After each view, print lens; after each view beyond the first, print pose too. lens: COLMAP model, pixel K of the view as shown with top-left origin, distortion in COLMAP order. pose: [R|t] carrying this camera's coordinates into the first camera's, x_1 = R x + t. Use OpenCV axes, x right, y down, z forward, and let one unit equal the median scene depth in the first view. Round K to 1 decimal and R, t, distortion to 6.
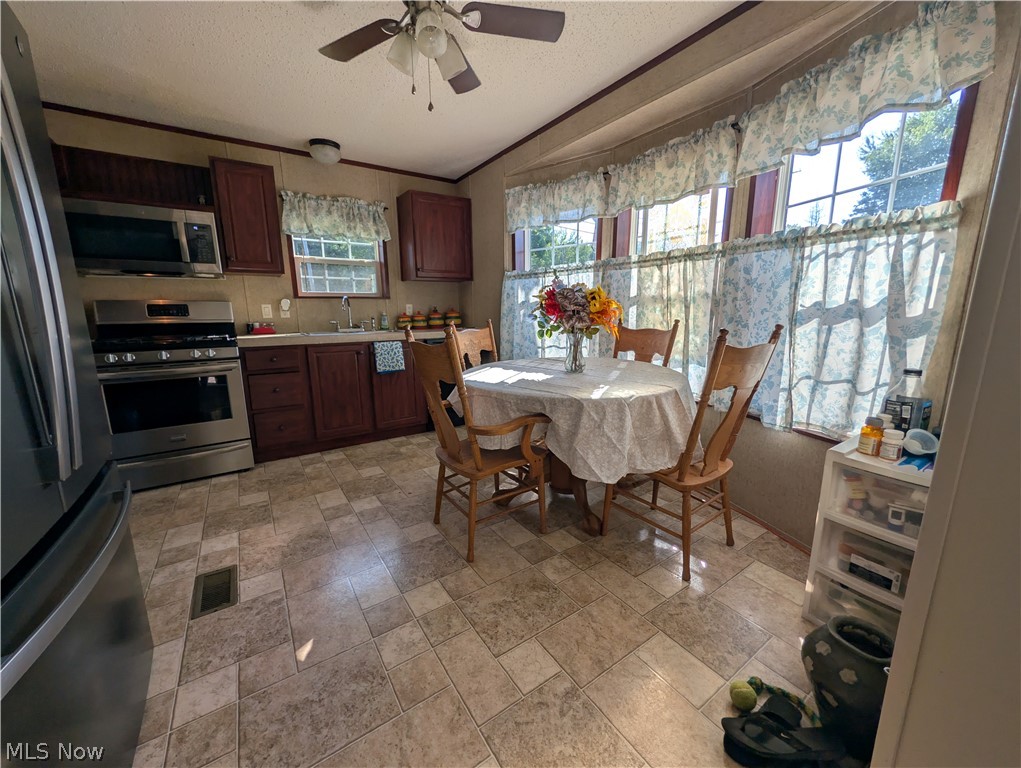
lens RADIAL K [[388.9, 0, 510.5], [0, 388.9, 384.0], [0, 0, 1]] dist [0.000503, 0.000096]
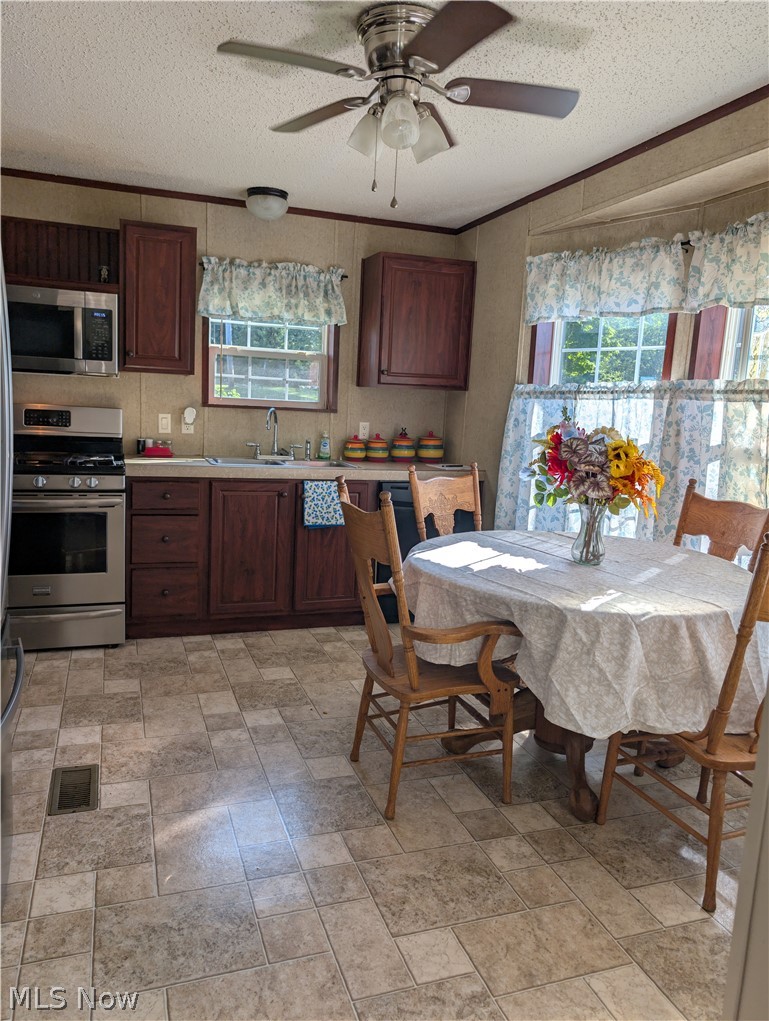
lens RADIAL K [[719.2, 0, 384.5], [0, 719.2, 510.5], [0, 0, 1]] dist [0.034967, -0.049755]
pose [[0.967369, 0.093502, -0.235489, 0.110191], [-0.104499, 0.993922, -0.034635, -0.039559], [0.230819, 0.058113, 0.971260, -0.231484]]
